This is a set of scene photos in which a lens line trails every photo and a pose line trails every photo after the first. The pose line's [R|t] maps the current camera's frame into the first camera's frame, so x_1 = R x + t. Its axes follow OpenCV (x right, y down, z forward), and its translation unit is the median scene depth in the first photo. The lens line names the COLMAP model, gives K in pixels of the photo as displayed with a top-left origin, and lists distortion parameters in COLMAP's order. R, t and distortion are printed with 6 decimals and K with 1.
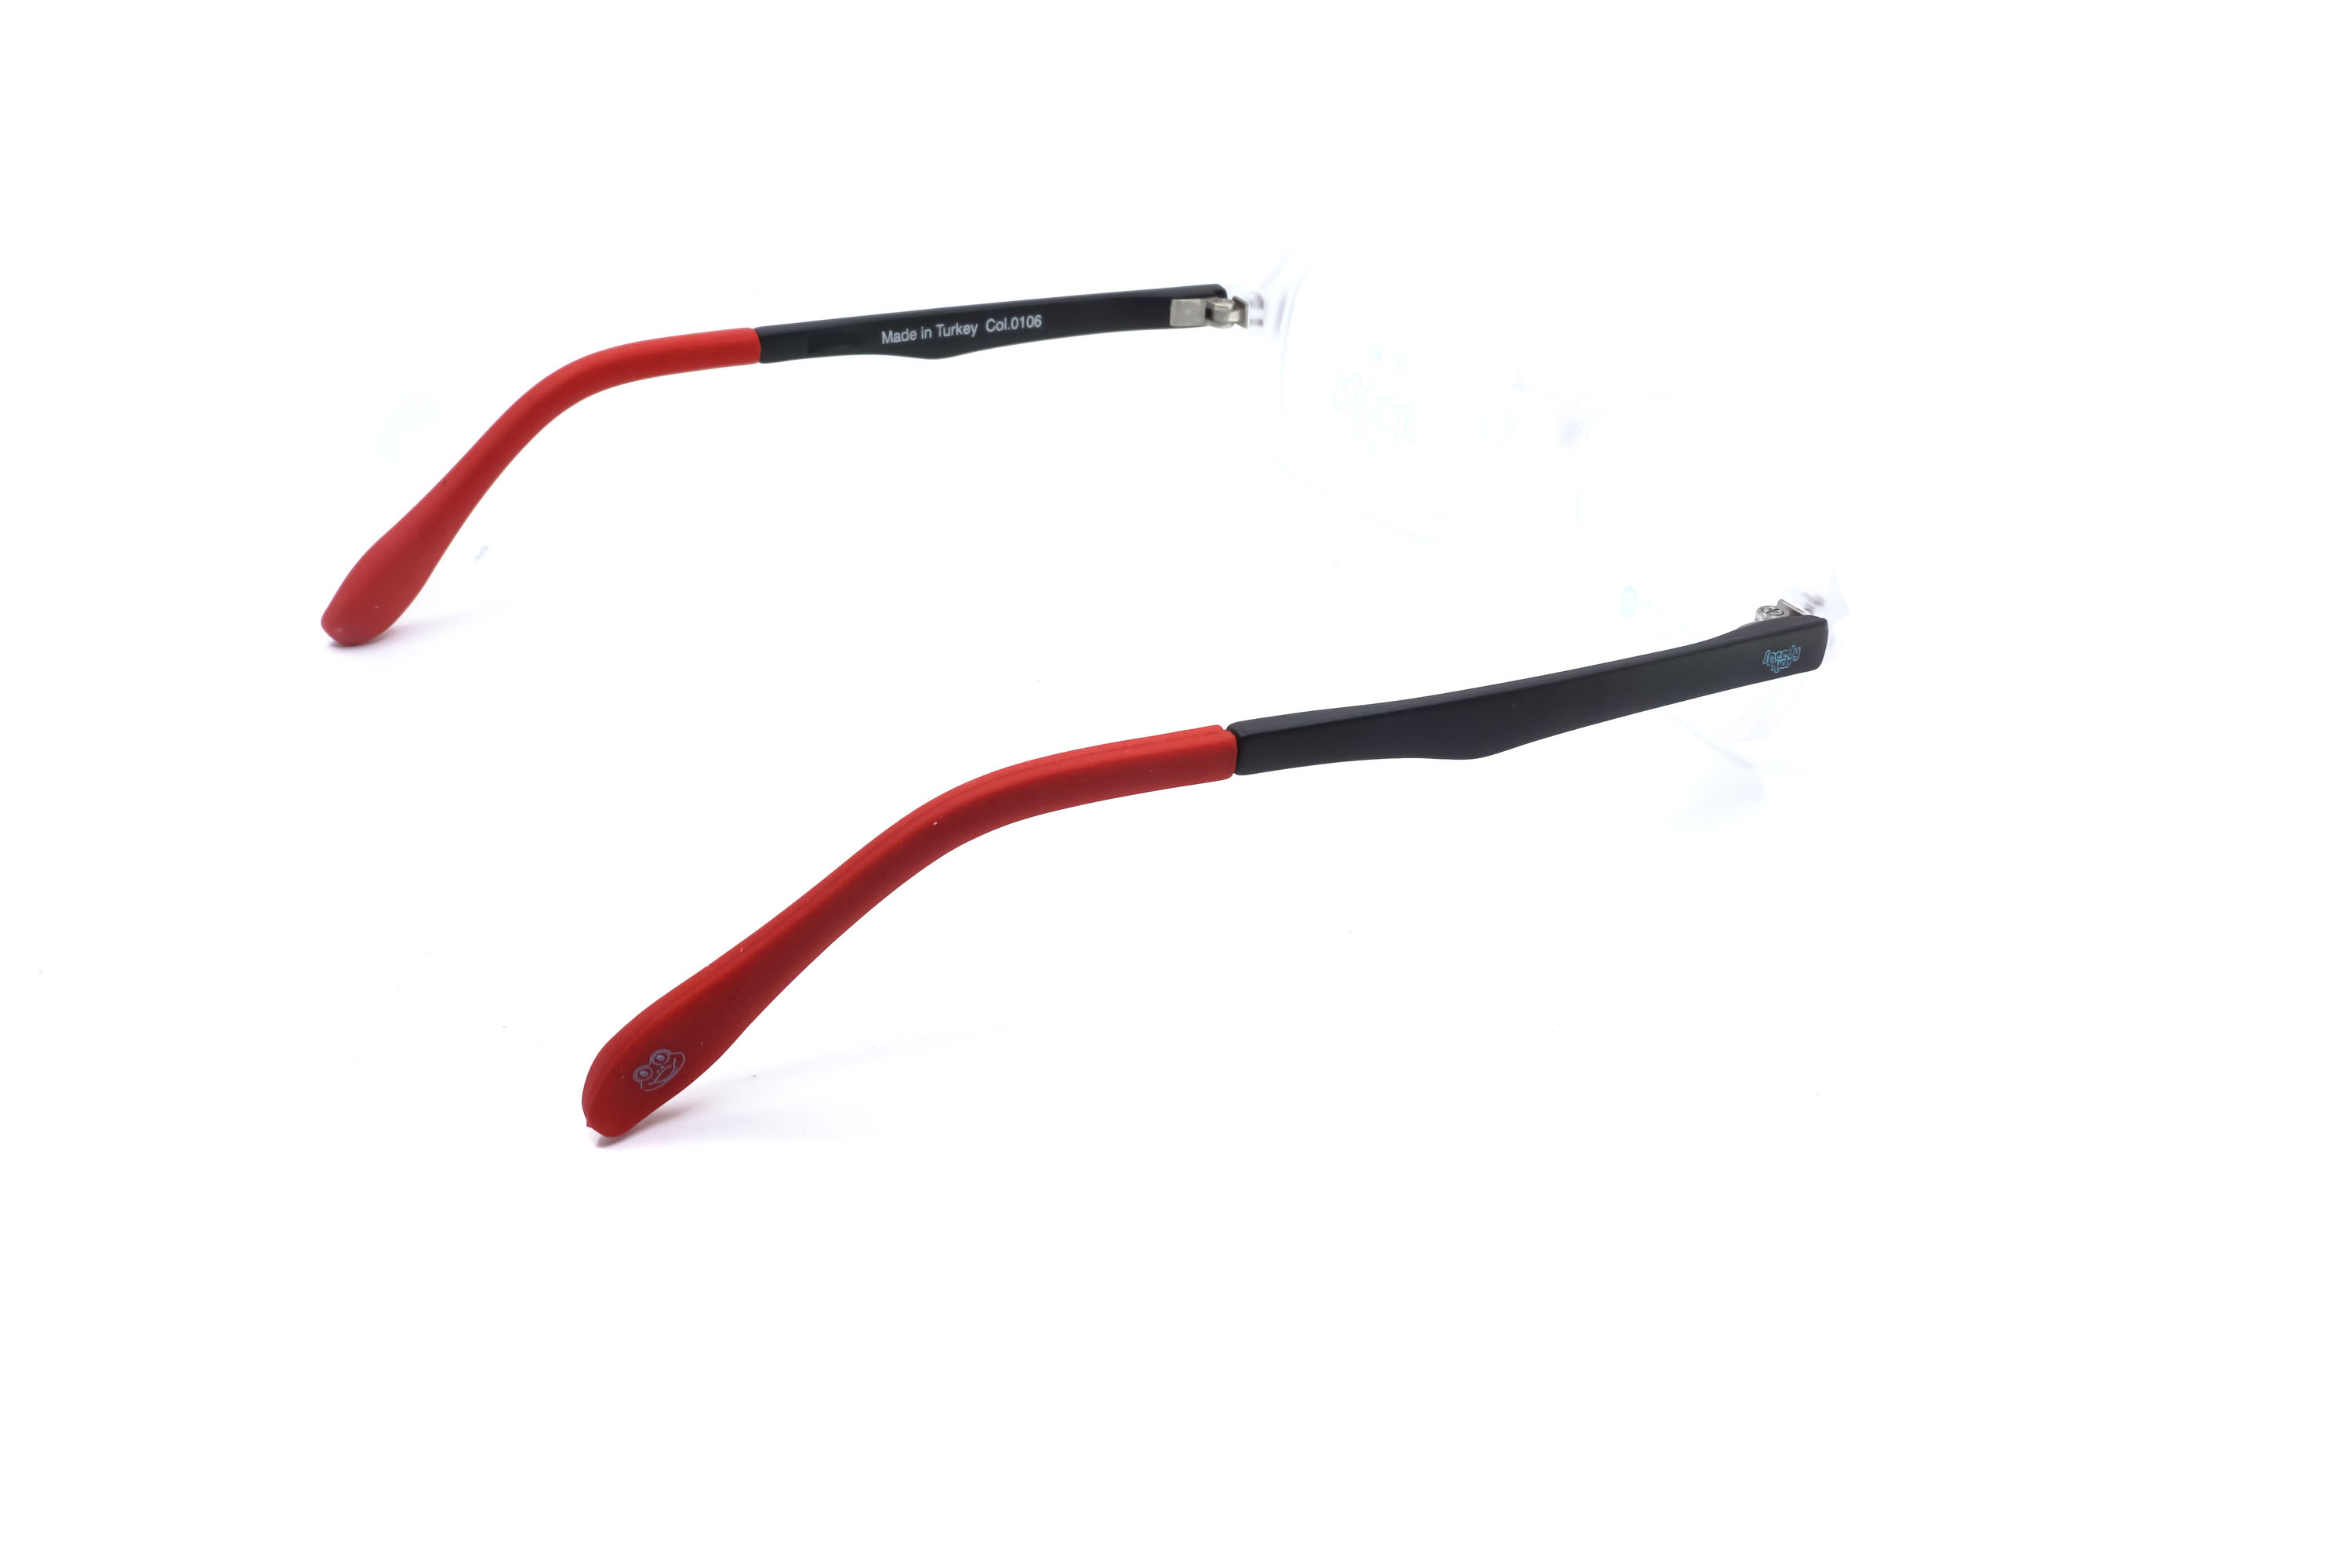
lens RADIAL K [[2417.2, 0, 1180.8], [0, 2417.2, 793.1], [0, 0, 1]] dist [0.002025, 0.000000]
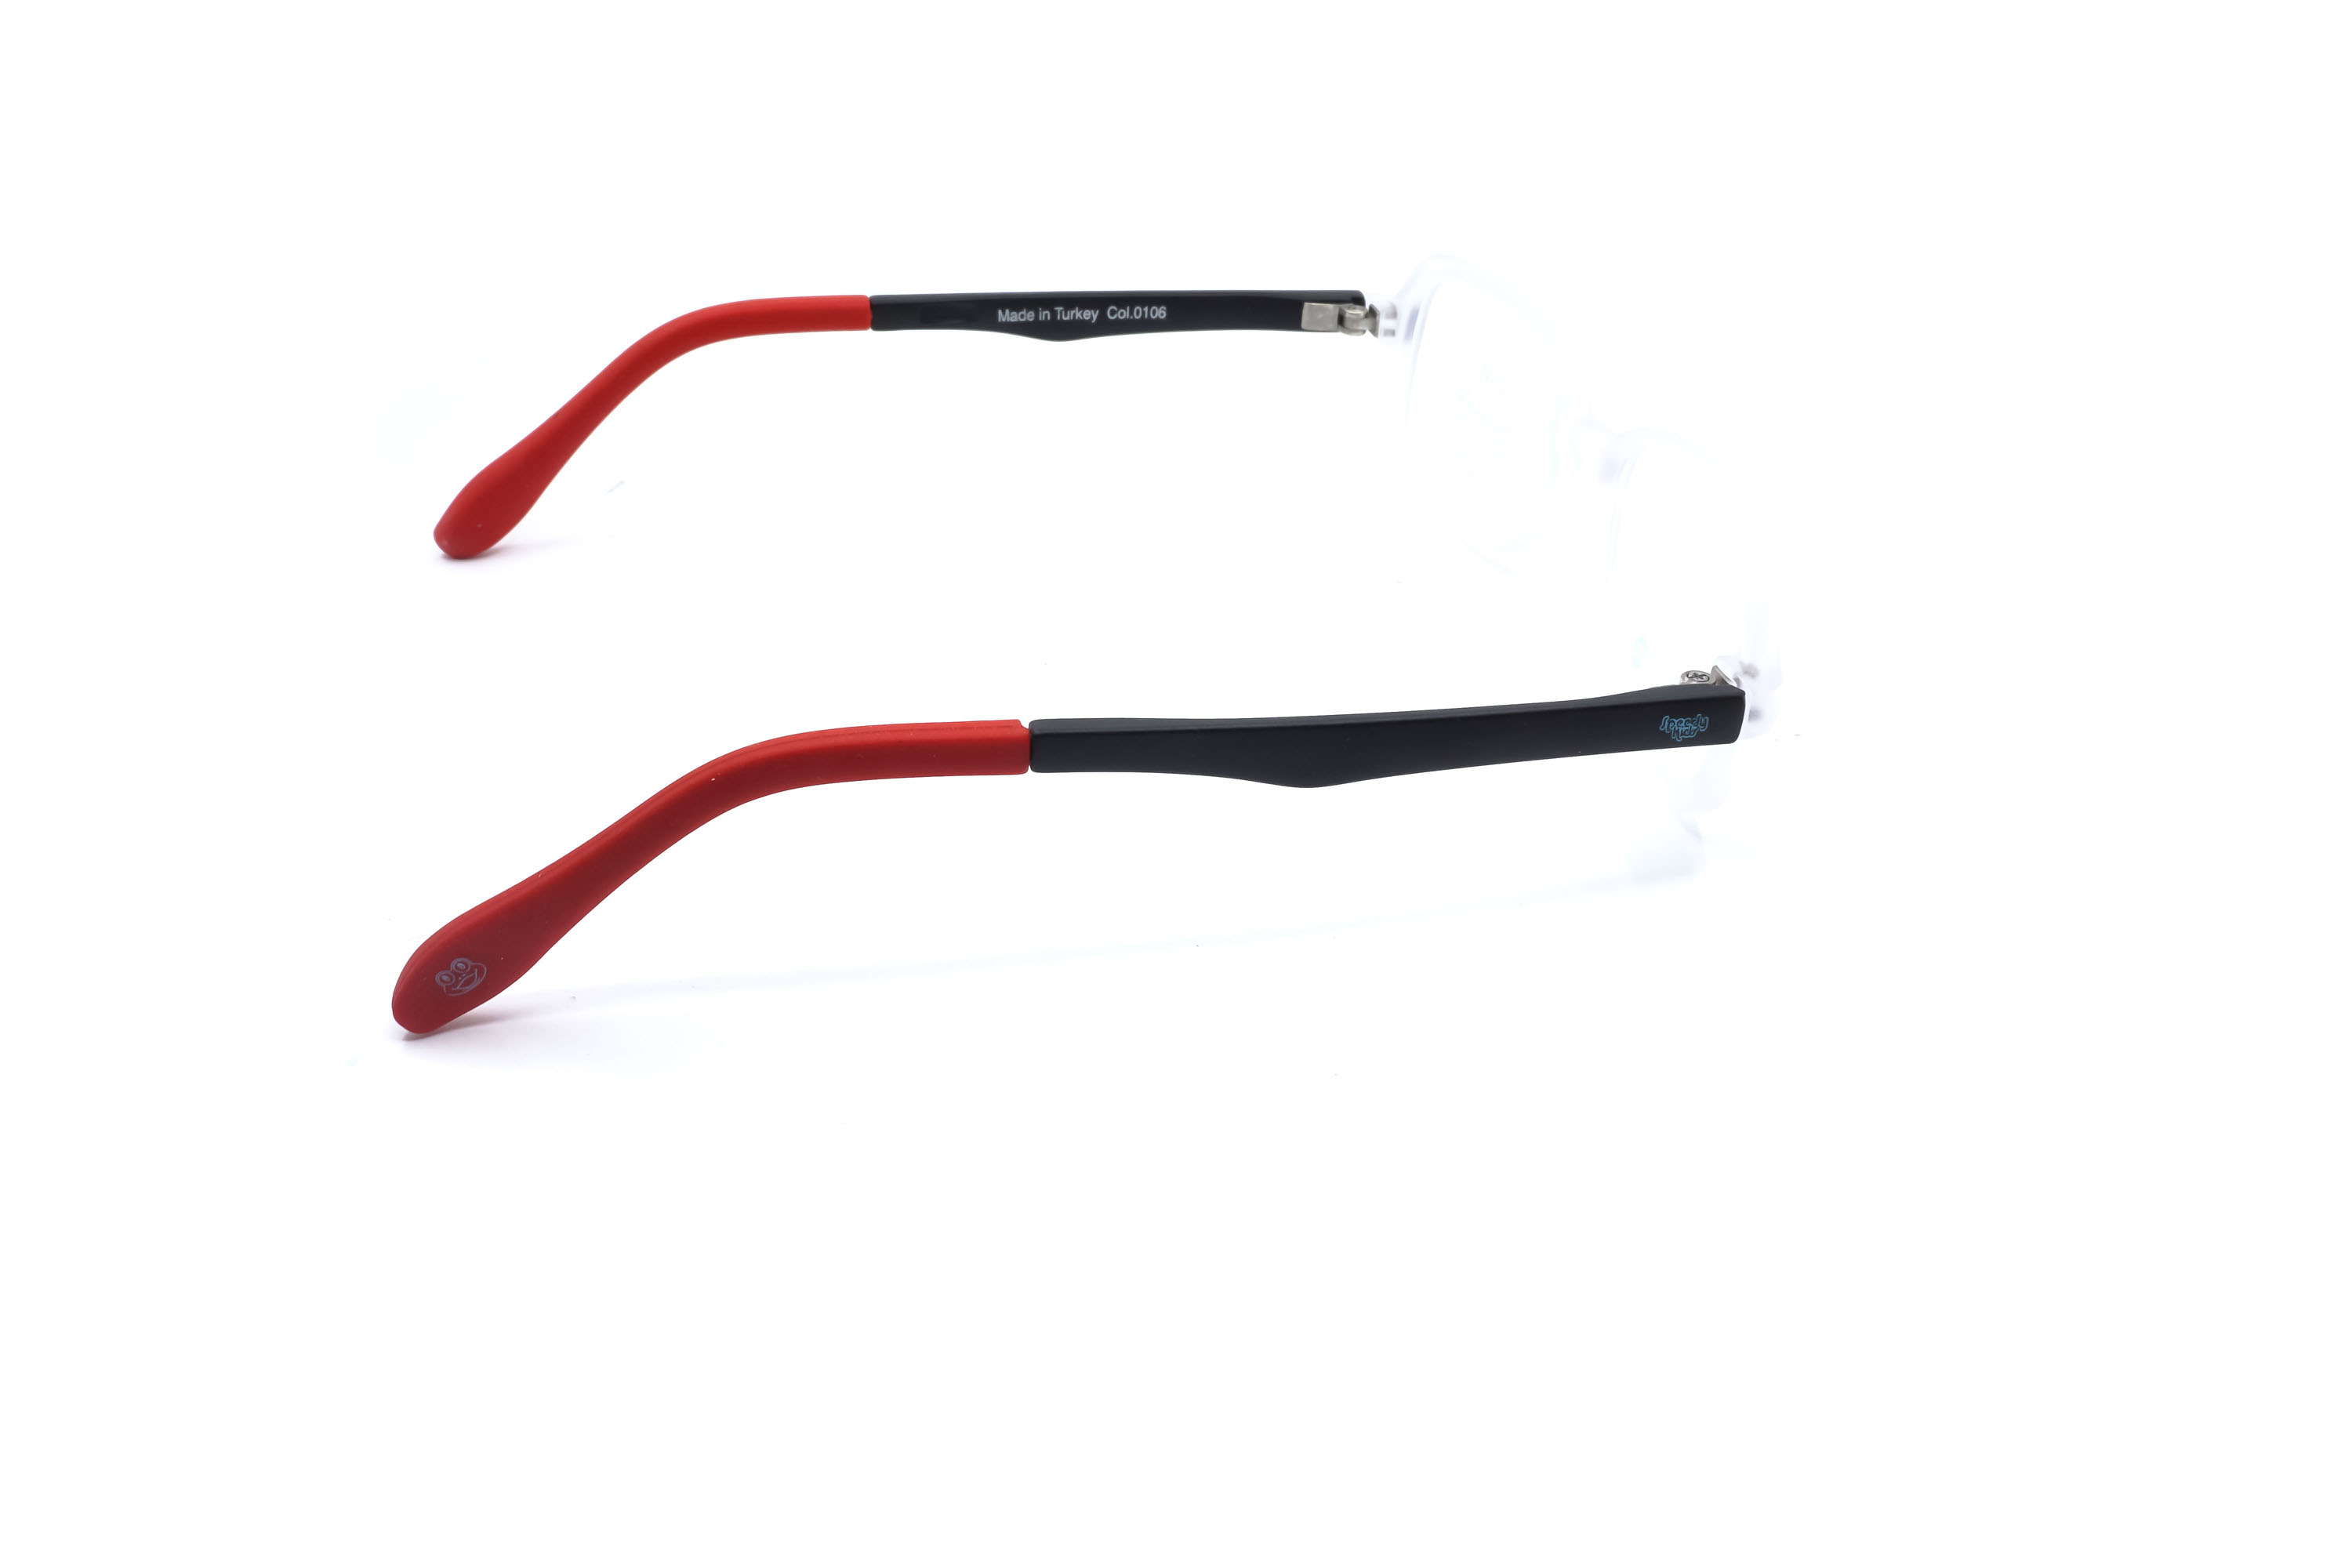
lens RADIAL K [[2417.2, 0, 1180.6], [0, 2417.2, 791.2], [0, 0, 1]] dist [0.002025, 0.000000]
pose [[0.965095, 0.127935, -0.228527, 0.208745], [-0.127096, 0.991719, 0.018447, -0.017232], [0.228994, 0.011241, 0.973363, 0.023198]]
